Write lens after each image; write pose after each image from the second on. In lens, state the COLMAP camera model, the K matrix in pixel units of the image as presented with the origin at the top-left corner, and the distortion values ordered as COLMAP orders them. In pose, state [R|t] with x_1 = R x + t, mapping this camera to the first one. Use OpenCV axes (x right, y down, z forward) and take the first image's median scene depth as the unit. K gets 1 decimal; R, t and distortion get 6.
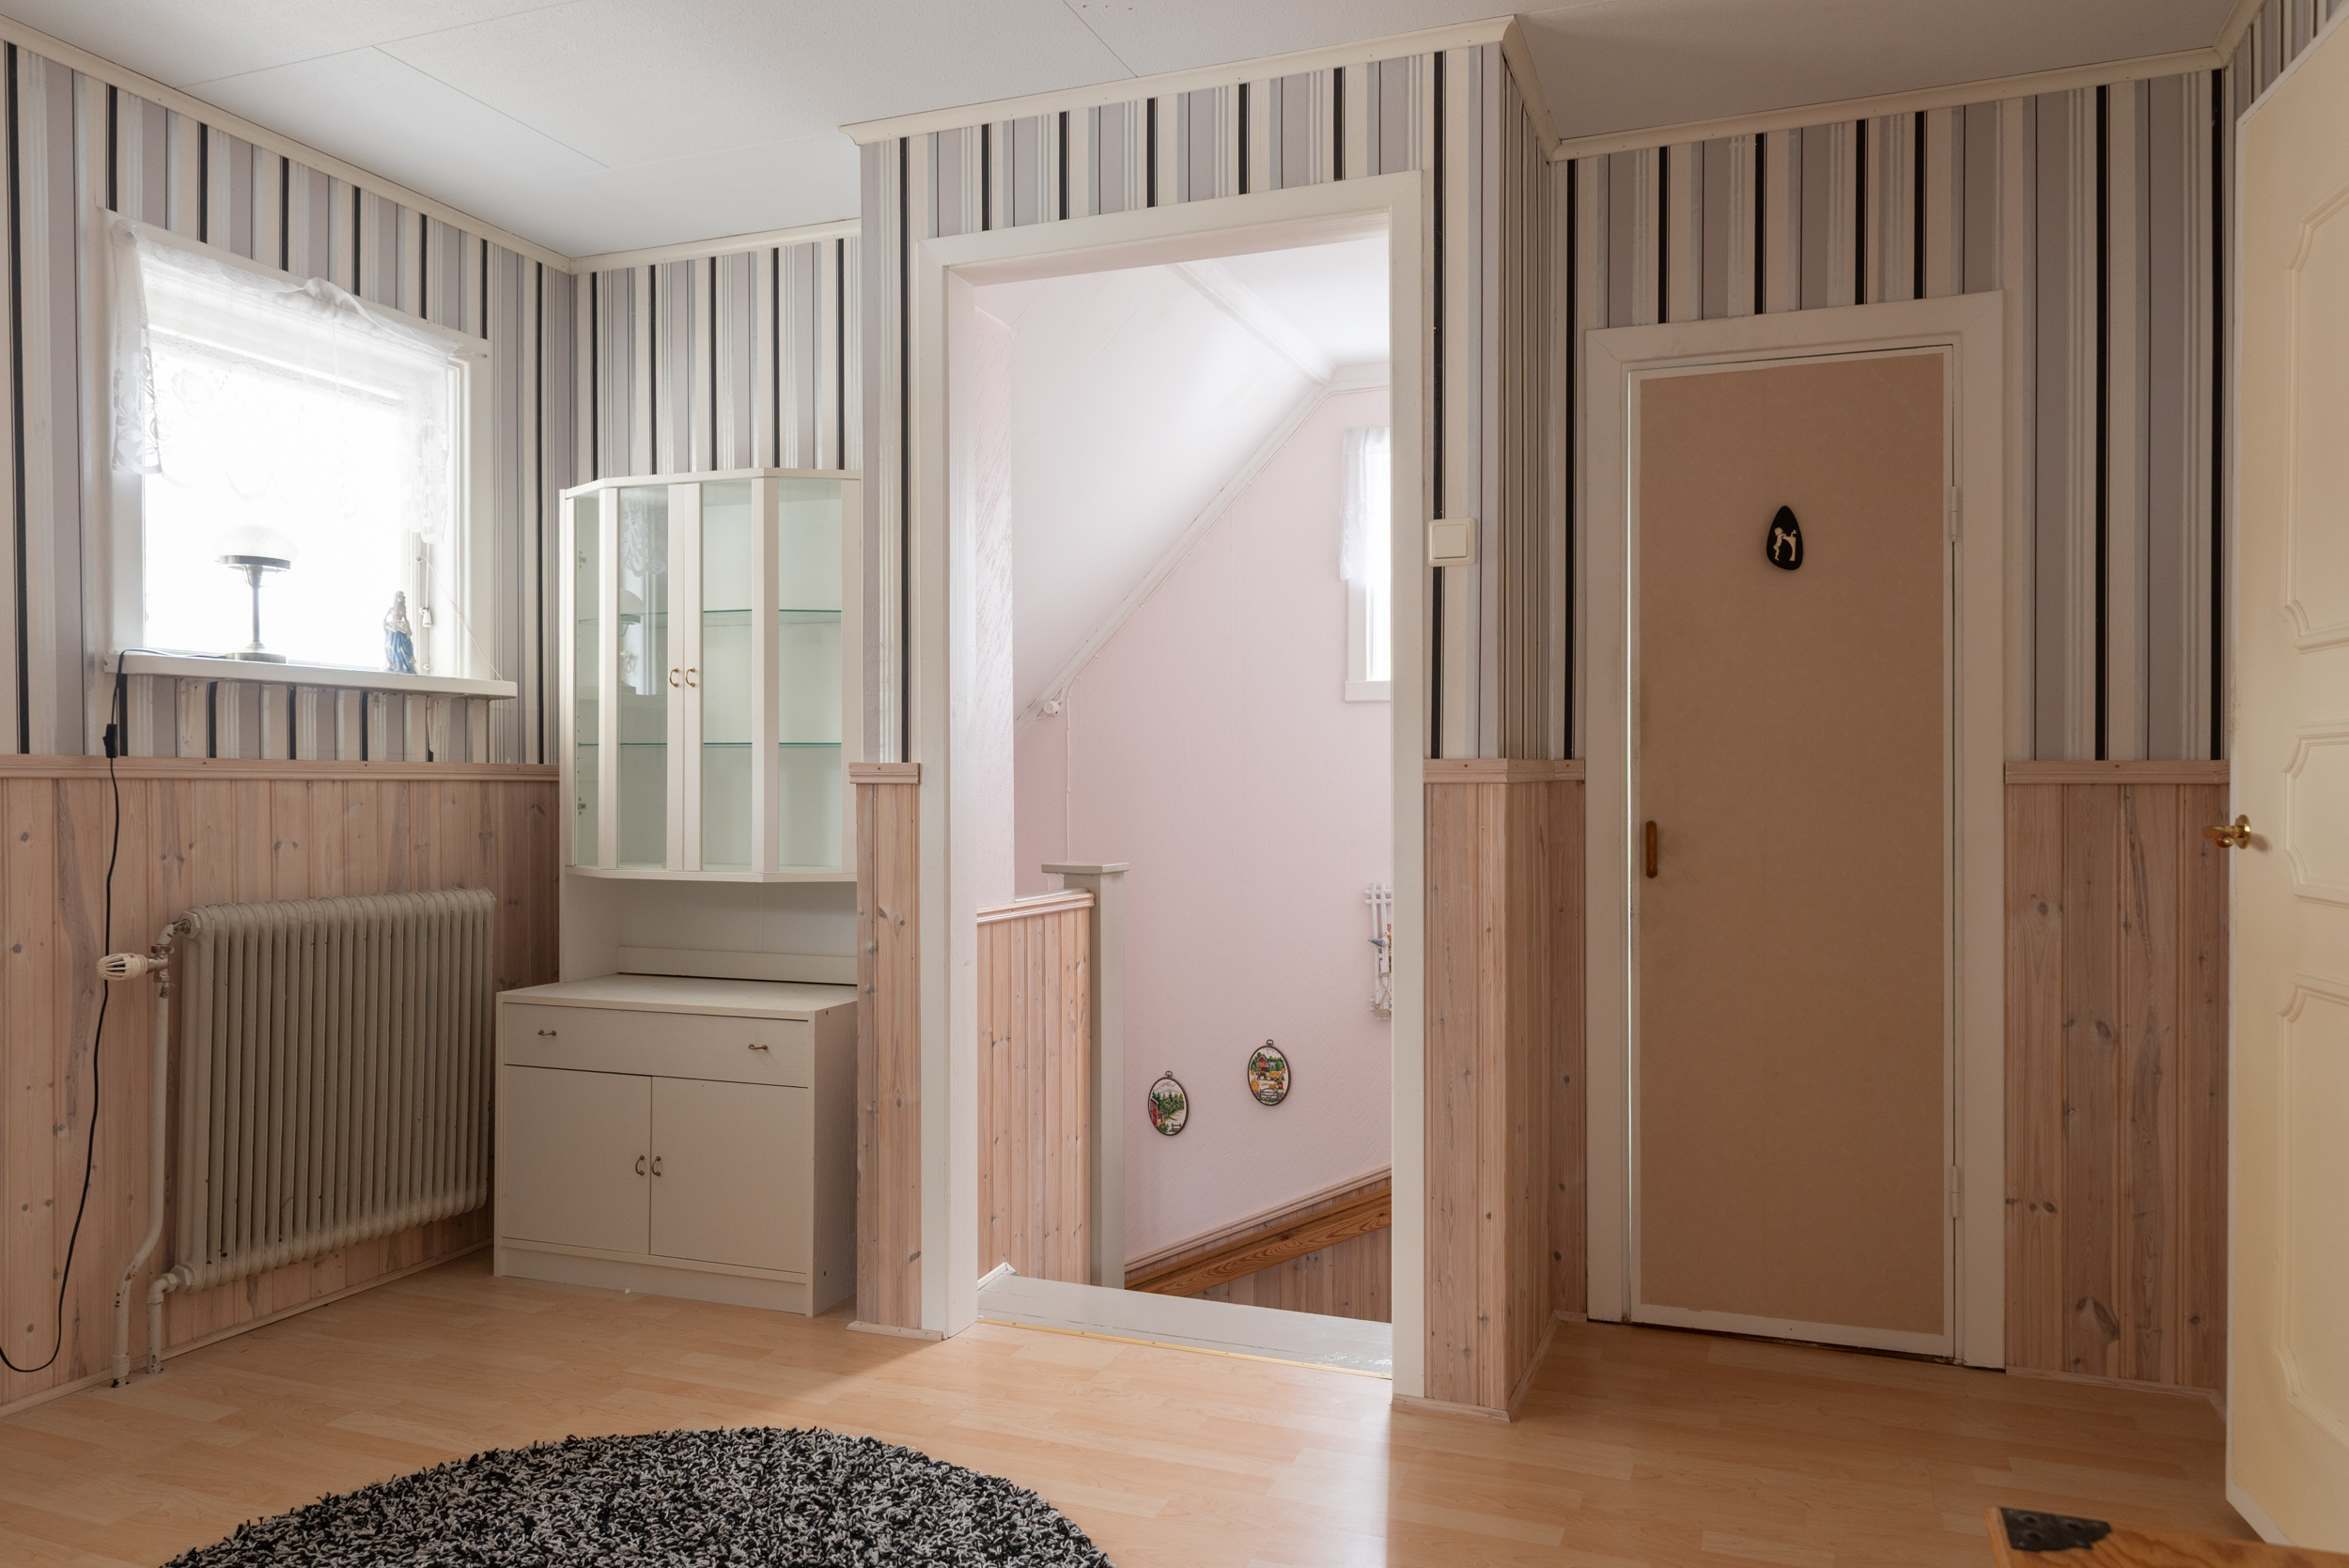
lens RADIAL K [[1615.1, 0, 1168.5], [0, 1615.1, 793.4], [0, 0, 1]] dist [0.001766, -0.002710]
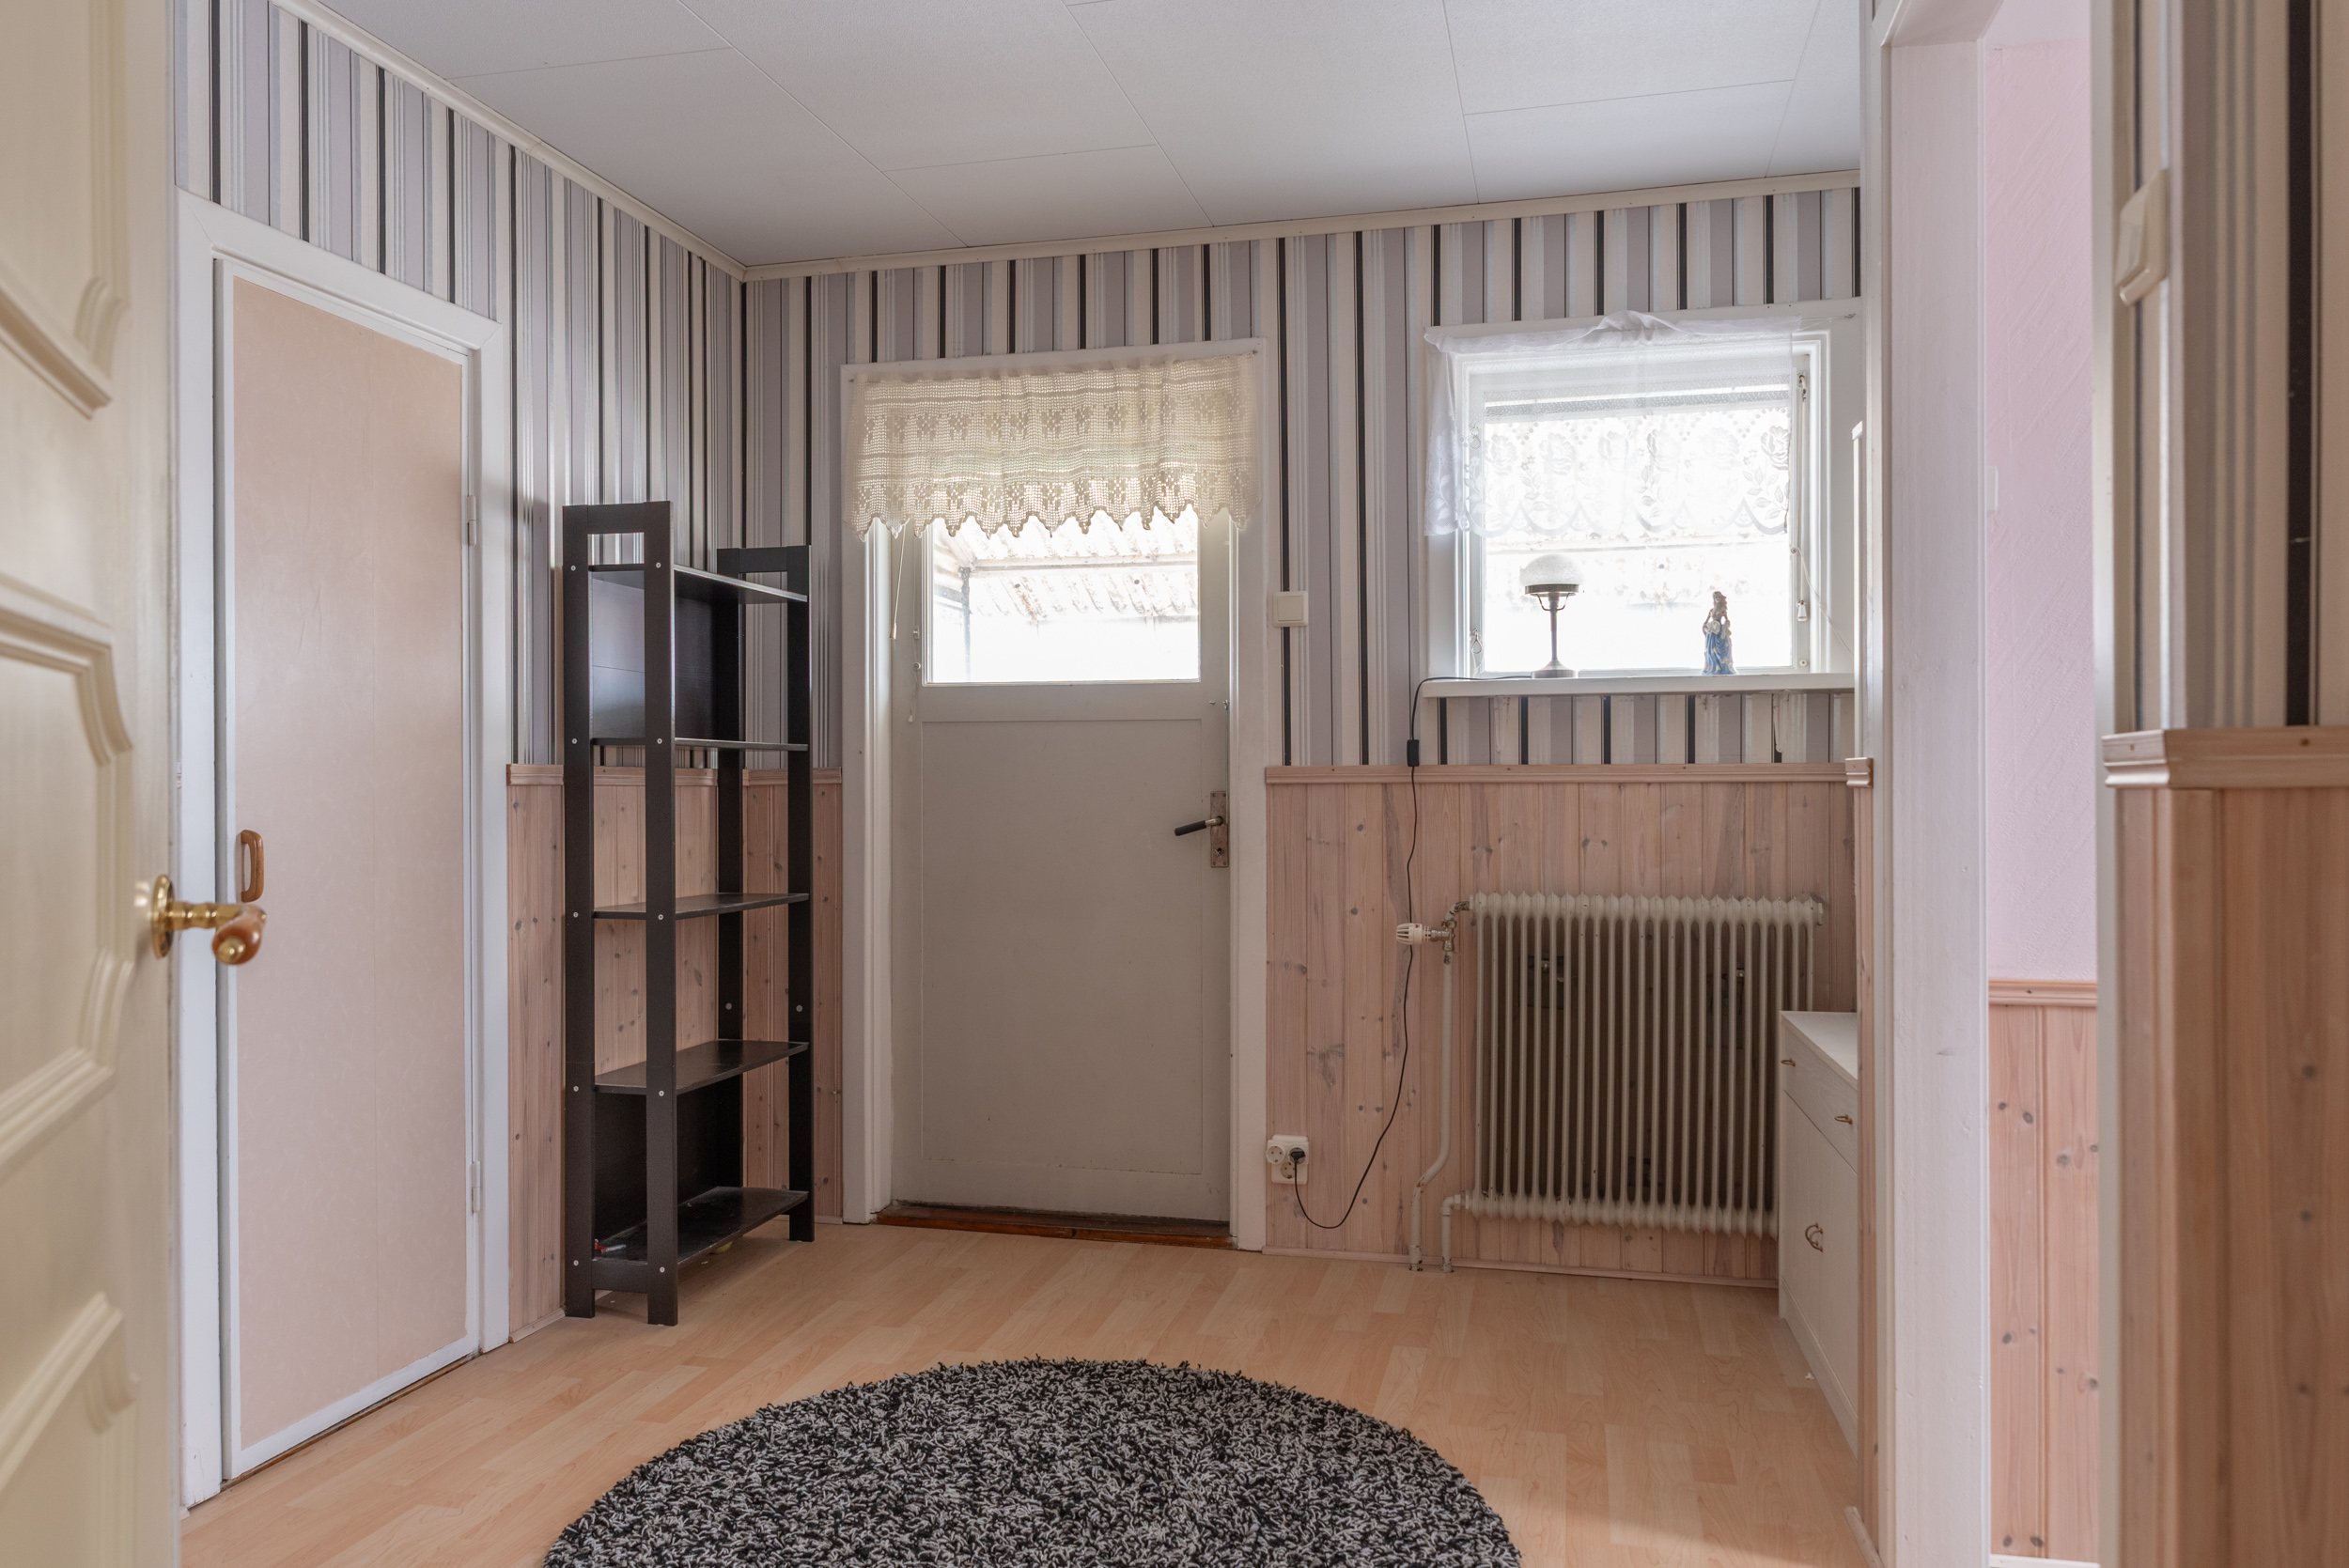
lens RADIAL K [[1600.9, 0, 1184.1], [0, 1600.9, 794.4], [0, 0, 1]] dist [-0.002056, 0.000336]
pose [[0.130368, 0.004906, -0.991453, 0.502157], [-0.001778, 0.999987, 0.004715, -0.005376], [0.991464, 0.001148, 0.130375, 0.603086]]
